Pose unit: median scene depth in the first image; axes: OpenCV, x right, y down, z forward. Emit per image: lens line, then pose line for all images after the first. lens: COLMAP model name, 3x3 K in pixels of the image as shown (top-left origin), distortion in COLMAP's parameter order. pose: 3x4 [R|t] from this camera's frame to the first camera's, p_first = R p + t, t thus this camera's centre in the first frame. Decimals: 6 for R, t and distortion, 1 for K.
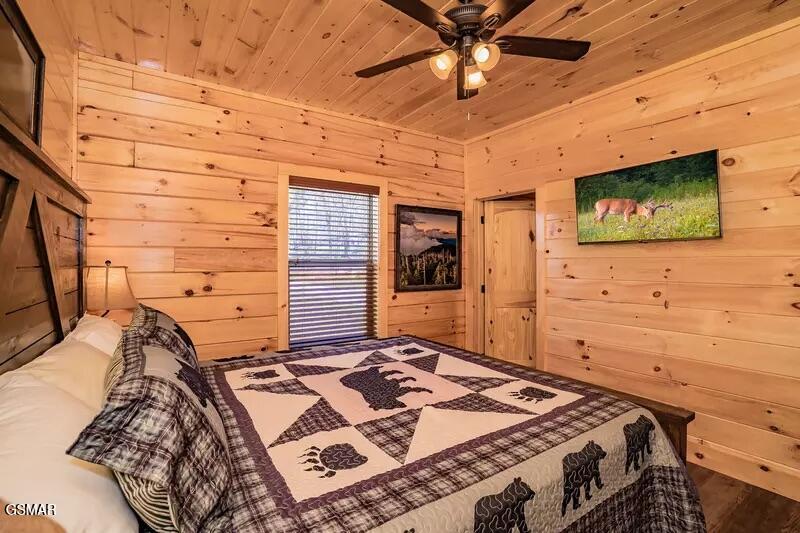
lens RADIAL K [[380.3, 0, 396.6], [0, 380.3, 263.7], [0, 0, 1]] dist [-0.056782, 0.022206]
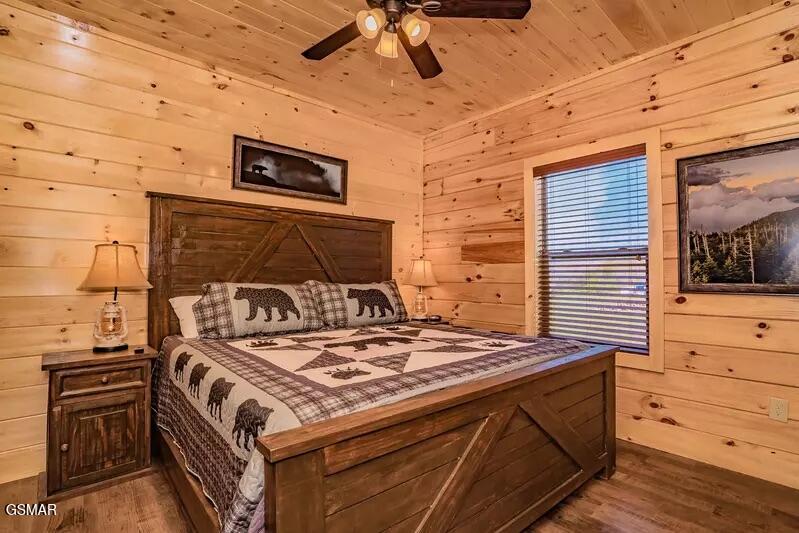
lens RADIAL K [[379.8, 0, 396.1], [0, 379.8, 263.7], [0, 0, 1]] dist [-0.056782, 0.022206]
pose [[0.139305, -0.026024, -0.989908, 0.575288], [-0.003953, 0.999632, -0.026836, 0.045655], [0.990242, 0.007651, 0.139151, 0.438292]]
